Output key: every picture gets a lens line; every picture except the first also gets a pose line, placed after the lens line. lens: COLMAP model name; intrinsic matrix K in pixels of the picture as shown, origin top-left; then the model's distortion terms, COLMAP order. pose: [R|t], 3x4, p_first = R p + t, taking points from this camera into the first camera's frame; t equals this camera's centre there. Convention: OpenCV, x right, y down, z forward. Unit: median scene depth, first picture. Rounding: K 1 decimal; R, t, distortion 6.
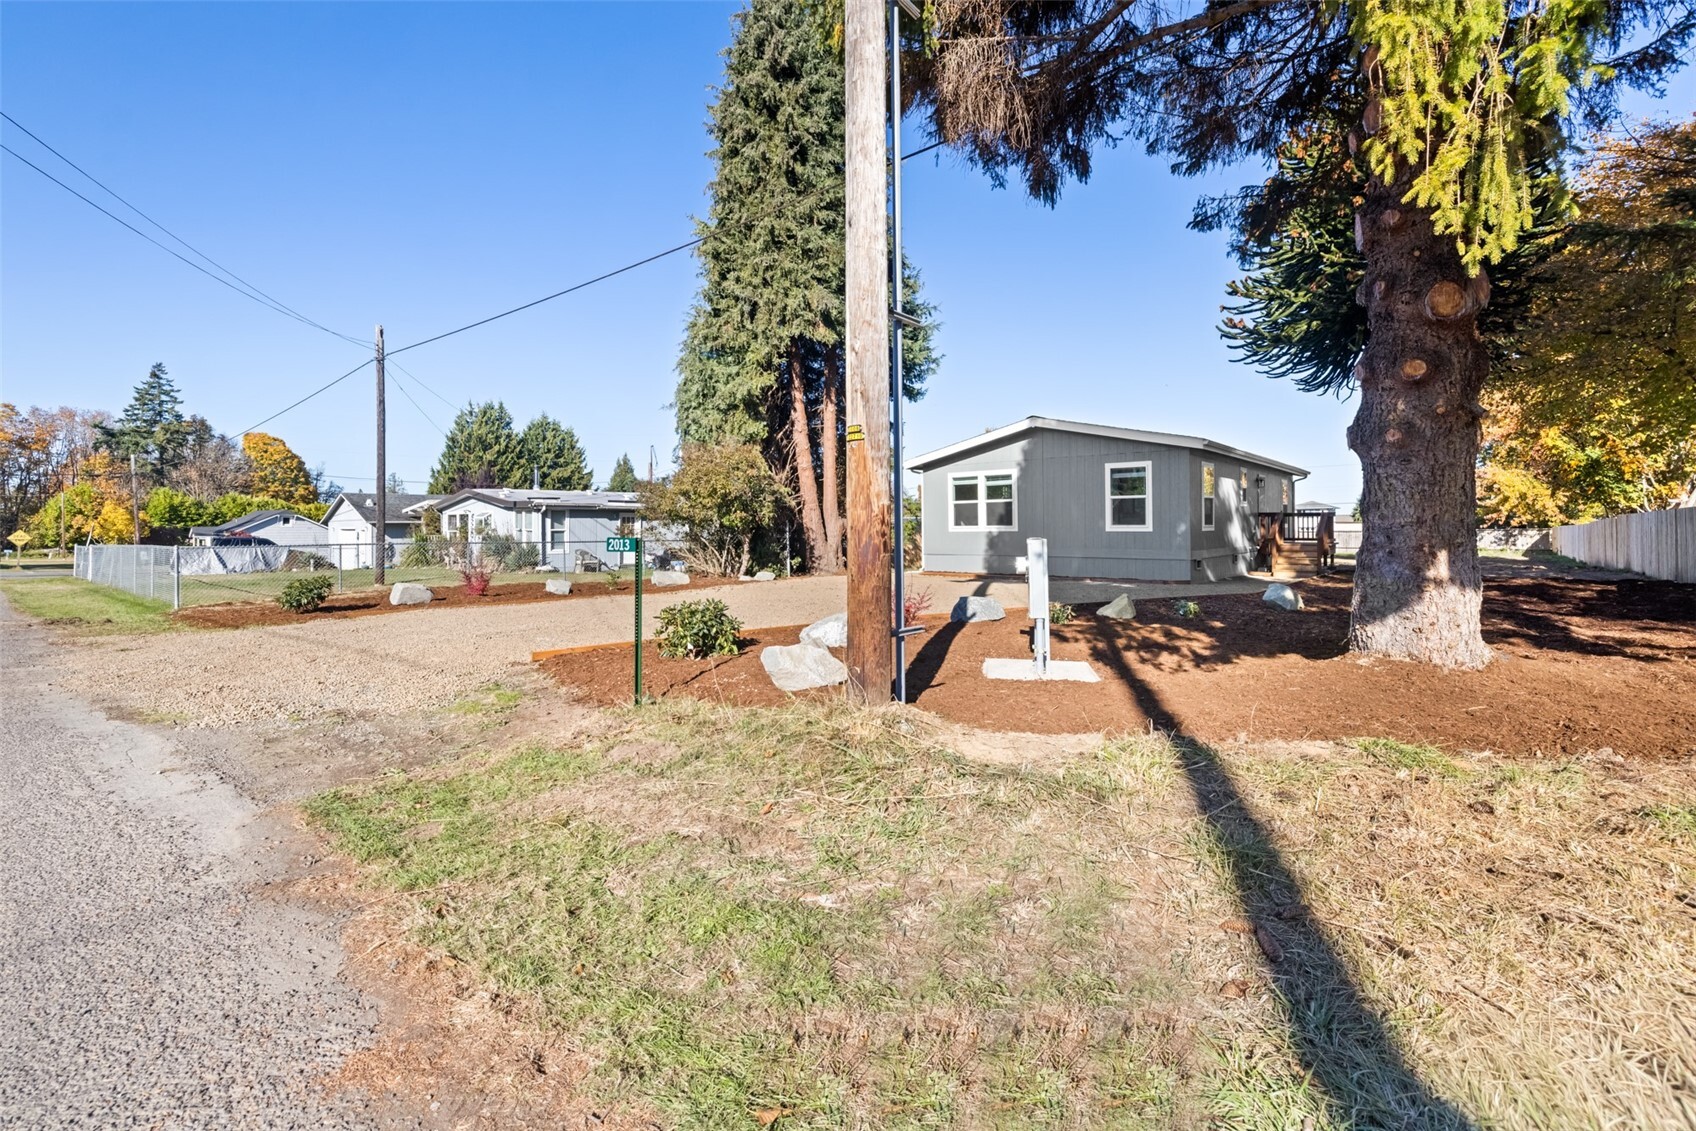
lens RADIAL K [[731.5, 0, 856.1], [0, 731.5, 534.8], [0, 0, 1]] dist [0.003376, 0.000186]
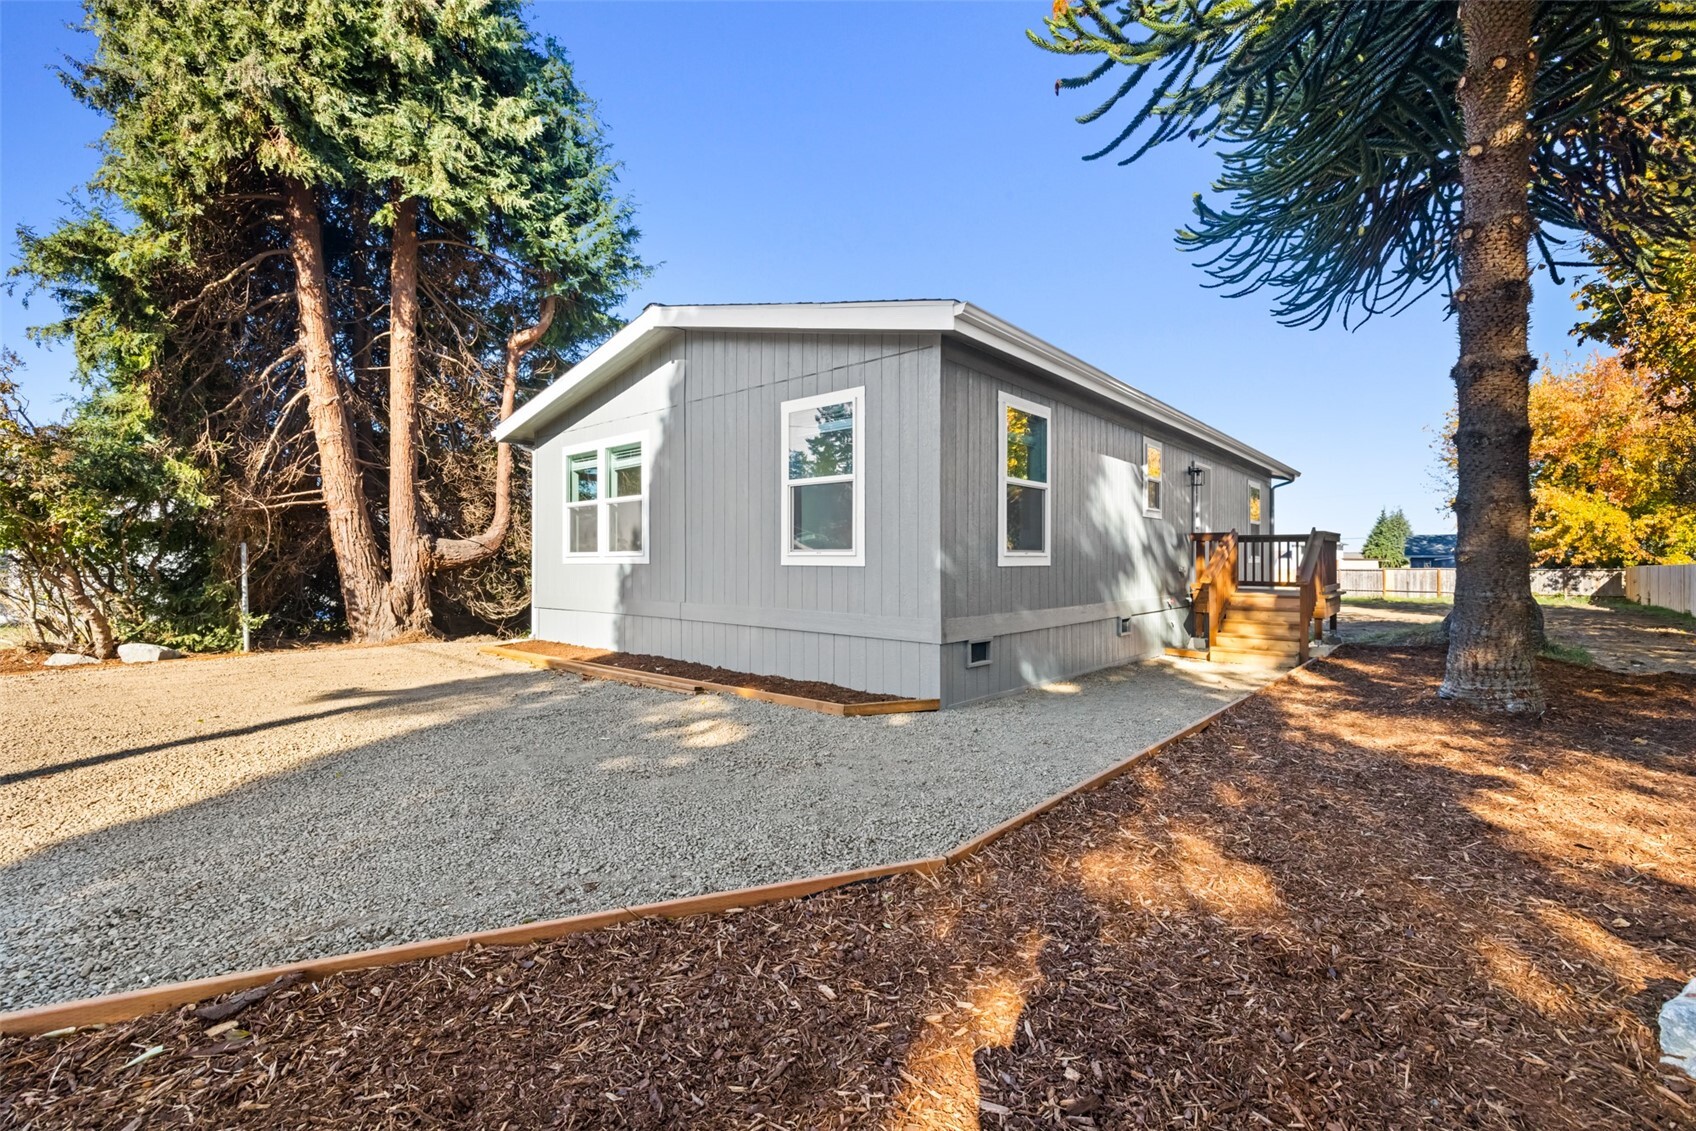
lens RADIAL K [[731.5, 0, 851.6], [0, 731.5, 566.0], [0, 0, 1]] dist [0.003376, 0.000186]
pose [[0.999878, 0.009255, -0.012567, 0.151795], [-0.009296, 0.999952, -0.003186, -0.001418], [0.012537, 0.003302, 0.999916, 0.229258]]
